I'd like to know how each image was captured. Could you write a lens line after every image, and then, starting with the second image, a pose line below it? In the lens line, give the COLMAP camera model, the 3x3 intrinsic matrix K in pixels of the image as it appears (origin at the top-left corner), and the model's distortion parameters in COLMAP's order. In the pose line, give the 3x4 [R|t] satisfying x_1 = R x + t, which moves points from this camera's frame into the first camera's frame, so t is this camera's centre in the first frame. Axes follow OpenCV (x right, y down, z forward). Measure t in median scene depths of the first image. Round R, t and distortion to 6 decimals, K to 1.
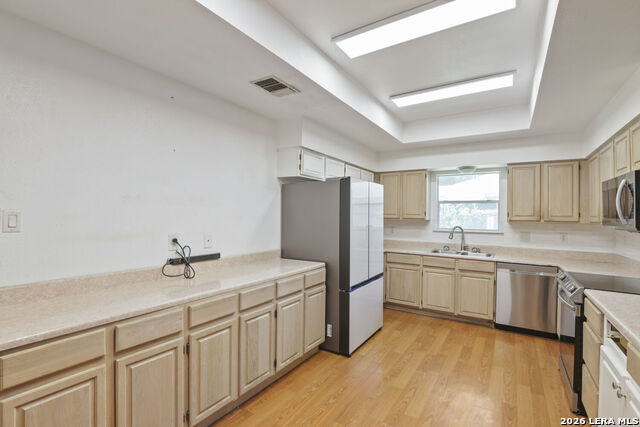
lens RADIAL K [[292.1, 0, 319.8], [0, 292.1, 214.1], [0, 0, 1]] dist [-0.023041, -0.000043]
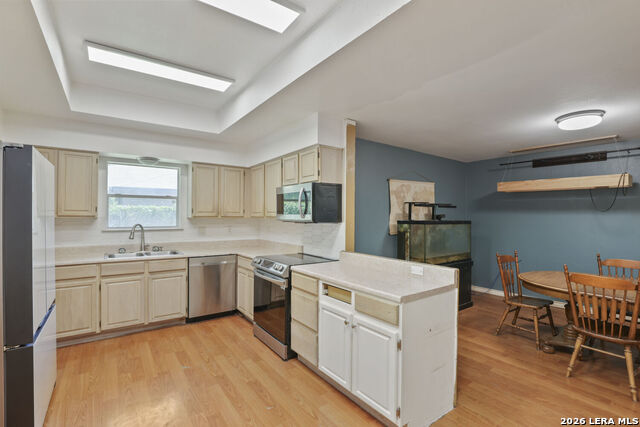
lens RADIAL K [[292.1, 0, 326.6], [0, 292.1, 213.4], [0, 0, 1]] dist [-0.023041, -0.000043]
pose [[0.355015, -0.004485, 0.934850, -0.154168], [-0.004704, 0.999967, 0.006584, 0.001823], [-0.934849, -0.006735, 0.354983, 0.177127]]
